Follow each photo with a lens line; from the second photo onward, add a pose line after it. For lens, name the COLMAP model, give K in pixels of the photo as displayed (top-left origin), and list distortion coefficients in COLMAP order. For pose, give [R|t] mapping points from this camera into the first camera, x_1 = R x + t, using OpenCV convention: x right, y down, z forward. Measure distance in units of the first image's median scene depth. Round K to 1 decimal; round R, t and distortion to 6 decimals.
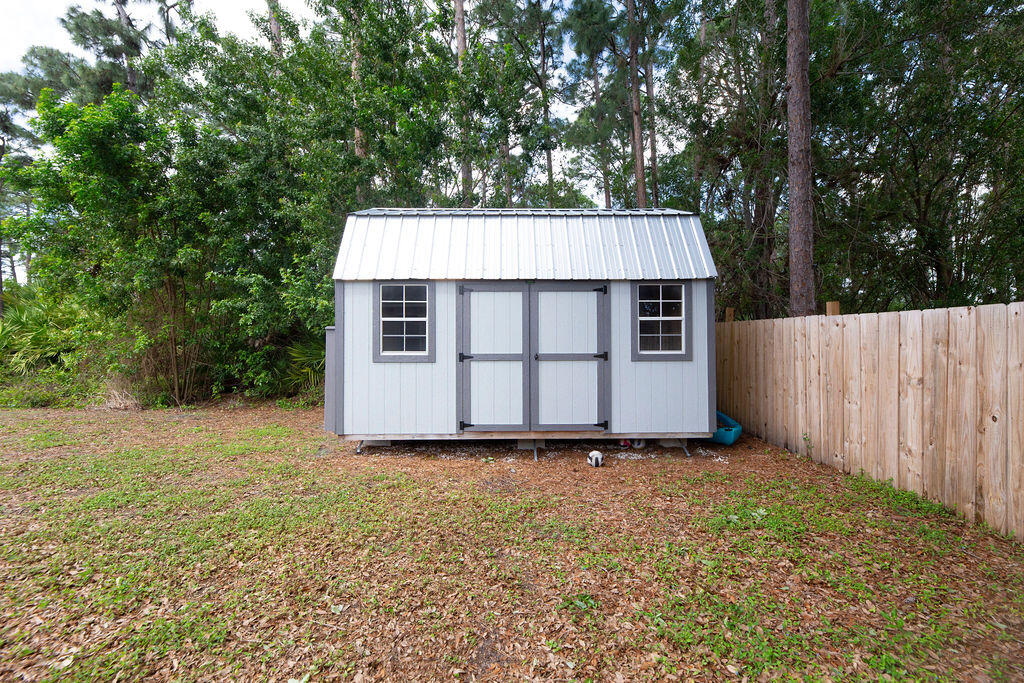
lens RADIAL K [[436.1, 0, 512.0], [0, 436.1, 335.7], [0, 0, 1]] dist [-0.001289, -0.000479]
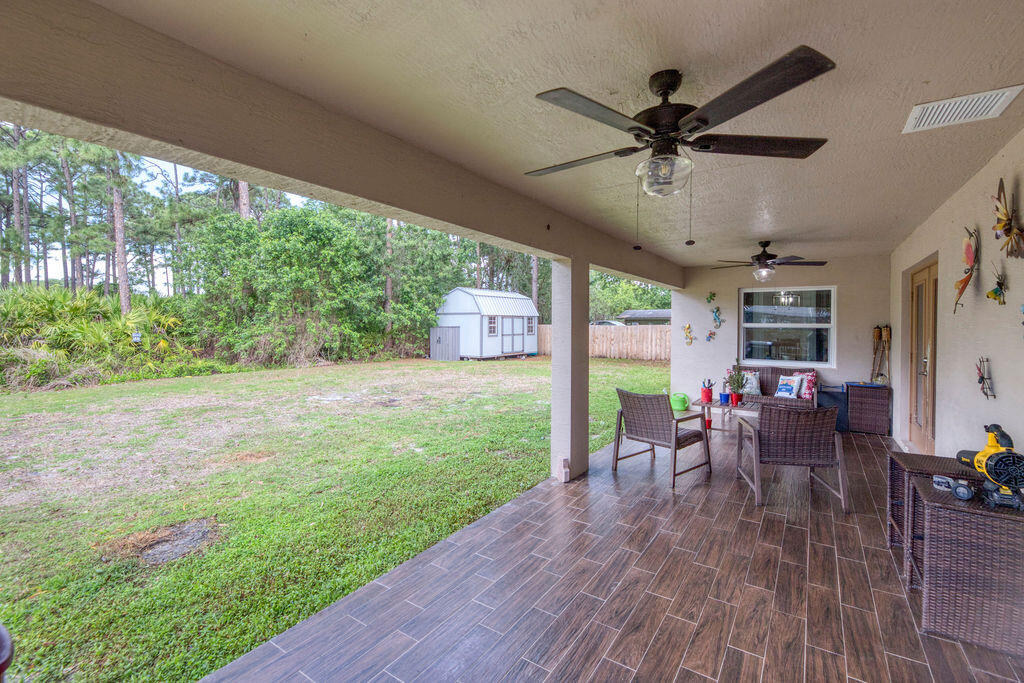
lens RADIAL K [[436.1, 0, 512.6], [0, 436.1, 337.8], [0, 0, 1]] dist [-0.001289, -0.000479]
pose [[0.606675, -0.023680, 0.794597, -3.132153], [0.007304, 0.999680, 0.024216, -0.019713], [-0.794917, -0.008888, 0.606654, -1.423992]]
